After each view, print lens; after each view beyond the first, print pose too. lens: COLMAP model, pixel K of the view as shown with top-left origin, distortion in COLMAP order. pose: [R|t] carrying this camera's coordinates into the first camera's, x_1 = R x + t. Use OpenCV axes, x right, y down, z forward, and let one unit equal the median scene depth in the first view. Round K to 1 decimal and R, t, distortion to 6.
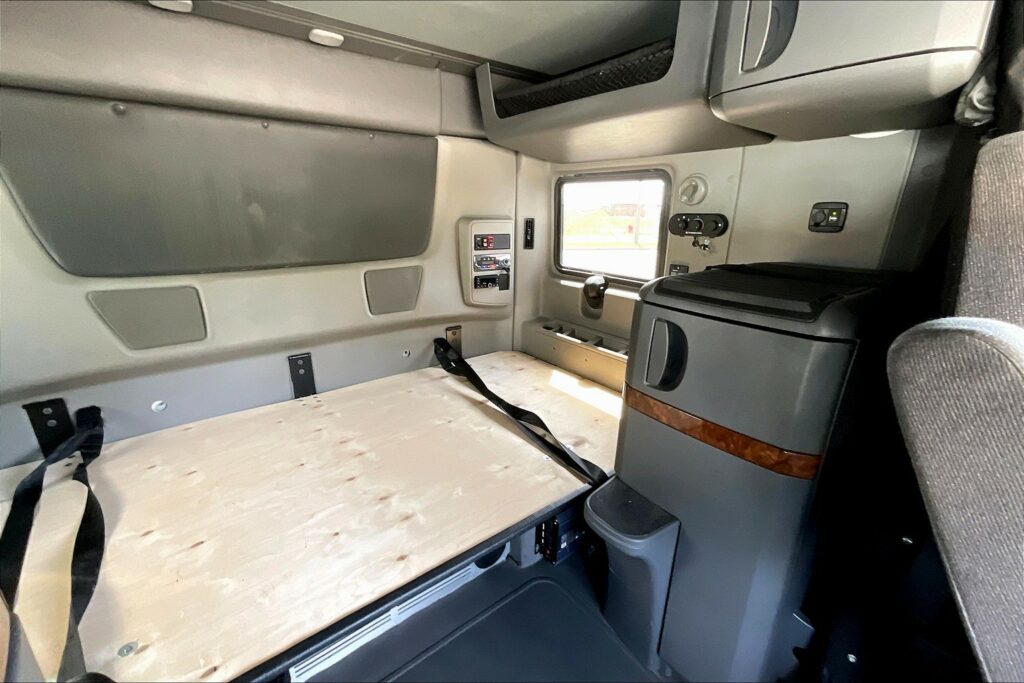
lens RADIAL K [[419.1, 0, 513.2], [0, 419.1, 344.0], [0, 0, 1]] dist [-0.002431, 0.004015]
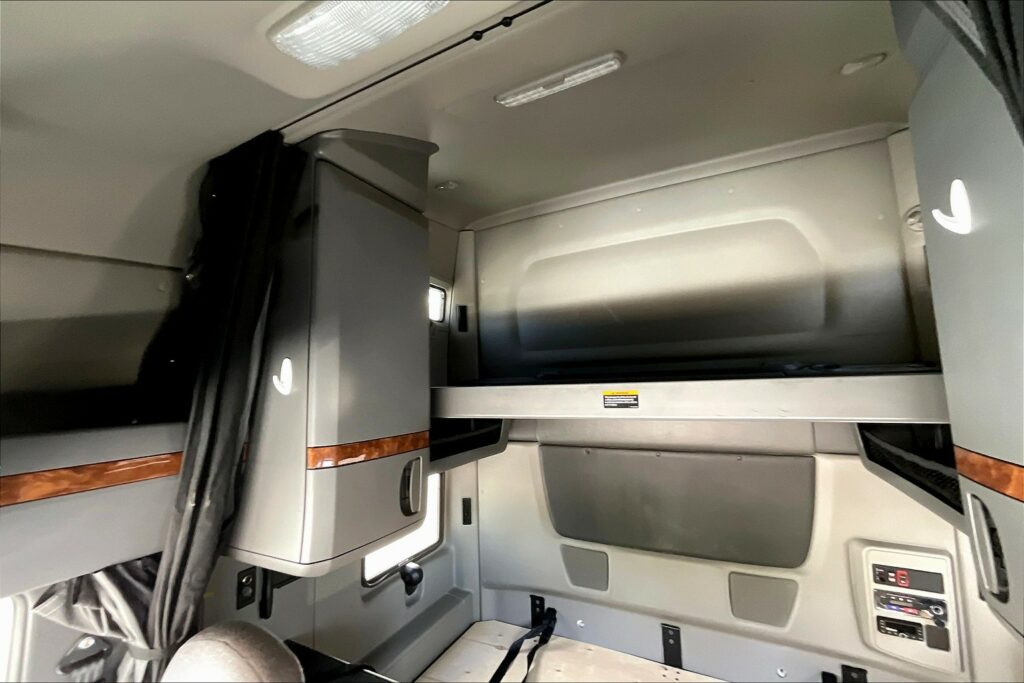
lens RADIAL K [[417.8, 0, 512.0], [0, 417.8, 341.5], [0, 0, 1]] dist [-0.003041, -0.000825]
pose [[0.420576, -0.113953, -0.900073, 0.410373], [-0.252977, 0.938004, -0.236963, -0.297915], [0.871274, 0.327359, 0.365674, -0.093367]]
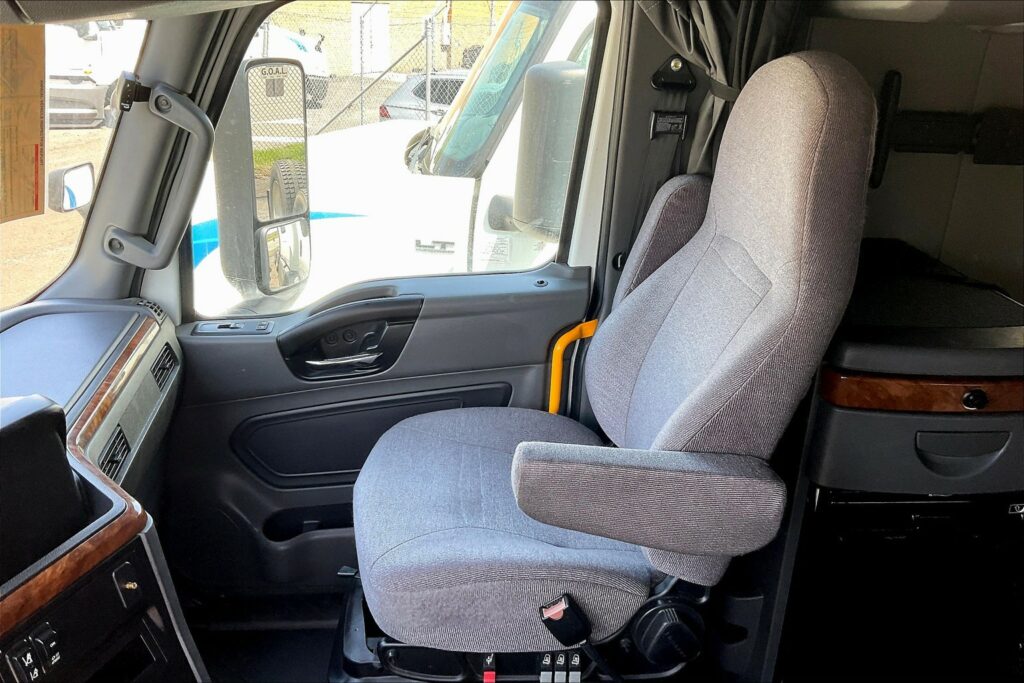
lens RADIAL K [[855.4, 0, 512.0], [0, 855.4, 341.5], [0, 0, 1]] dist [0.052709, -0.089046]
pose [[-0.547756, 0.273067, -0.790821, 0.577506], [-0.310091, 0.811651, 0.495041, -0.119224], [0.777050, 0.516388, -0.359911, 0.087710]]
